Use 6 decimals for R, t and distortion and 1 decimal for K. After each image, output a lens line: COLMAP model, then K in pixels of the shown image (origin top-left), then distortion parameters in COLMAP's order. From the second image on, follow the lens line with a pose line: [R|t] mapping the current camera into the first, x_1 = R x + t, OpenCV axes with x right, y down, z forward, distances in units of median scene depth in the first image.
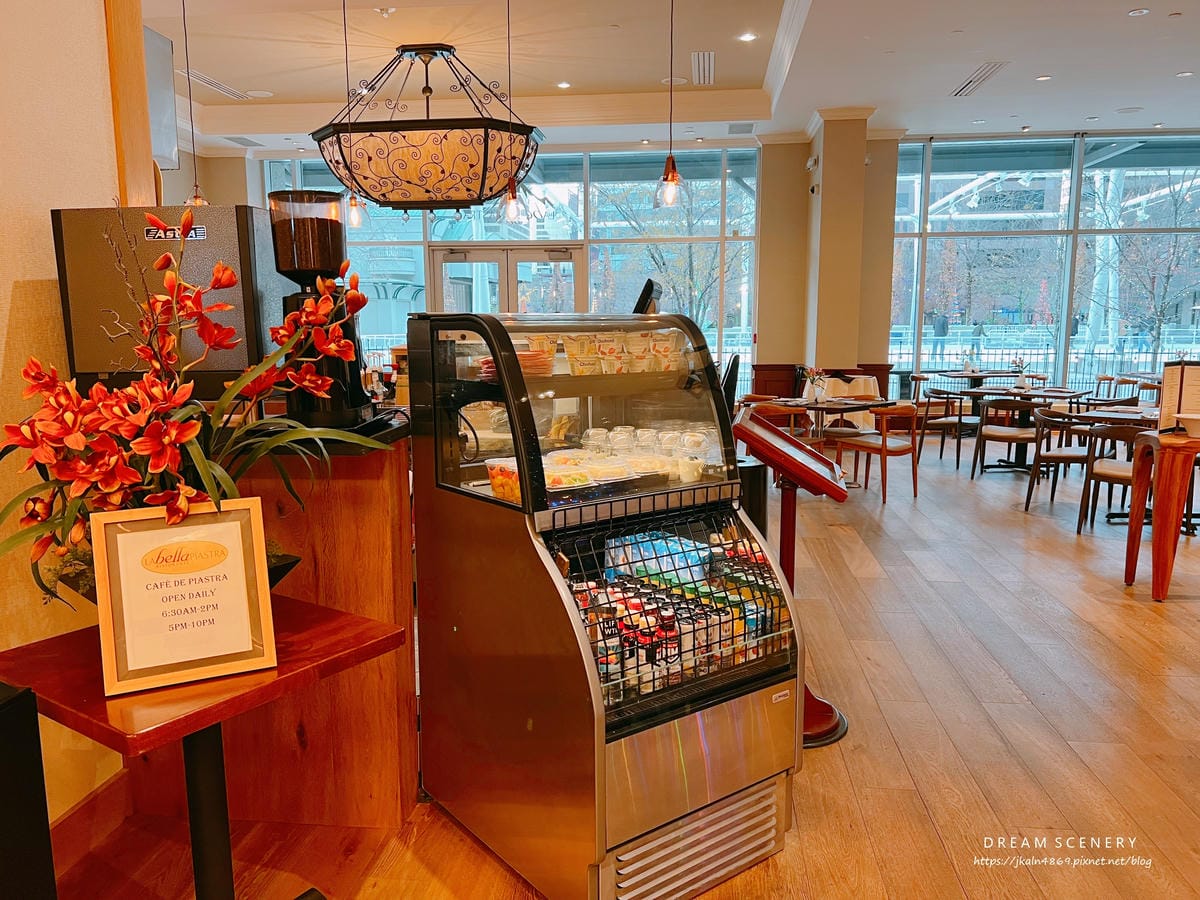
lens RADIAL K [[916.0, 0, 600.0], [0, 916.0, 450.0], [0, 0, 1]] dist [-0.000408, 0.001673]
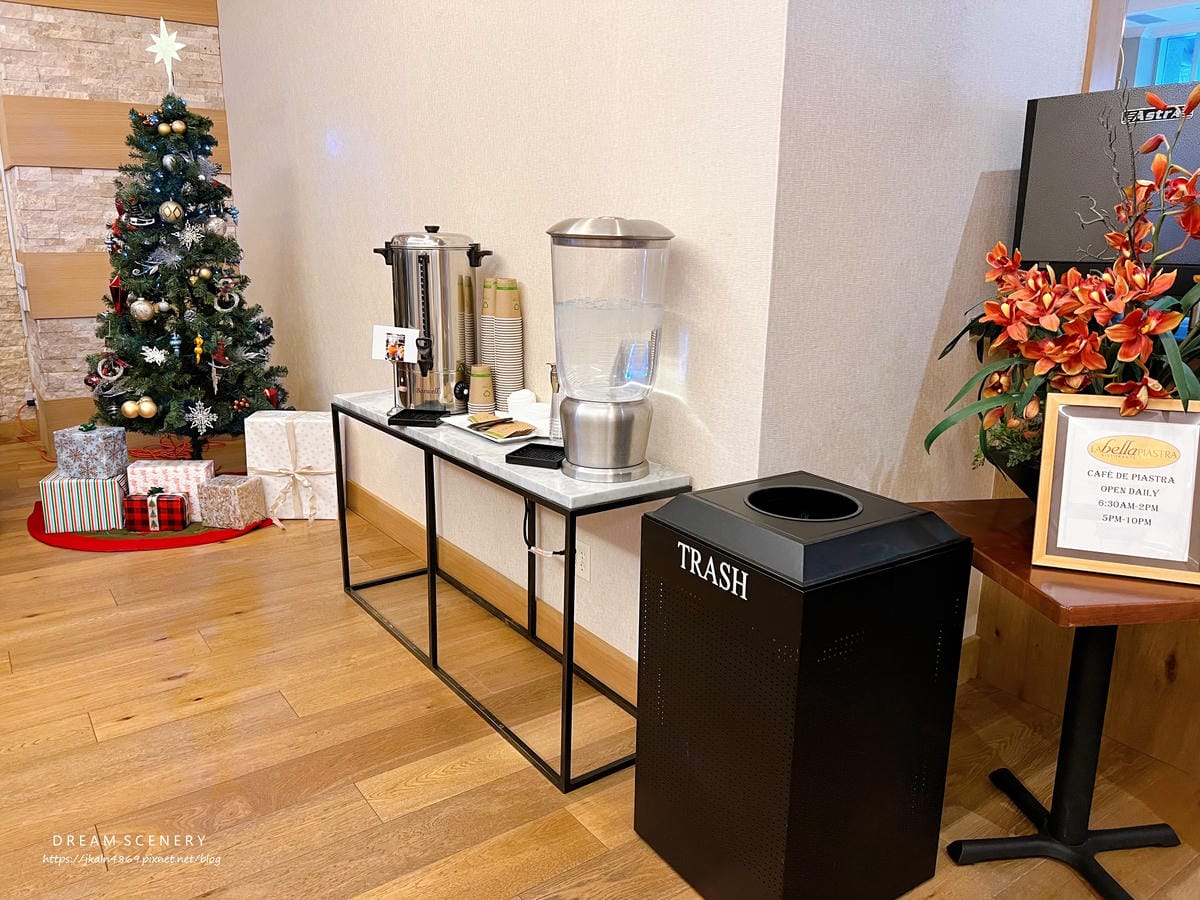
lens RADIAL K [[906.7, 0, 600.0], [0, 906.7, 450.0], [0, 0, 1]] dist [0.026992, -0.004101]
pose [[0.662726, 0.192909, -0.723588, -0.126060], [-0.118364, 0.981089, 0.153150, 0.033923], [0.739448, -0.015850, 0.673027, -0.083885]]
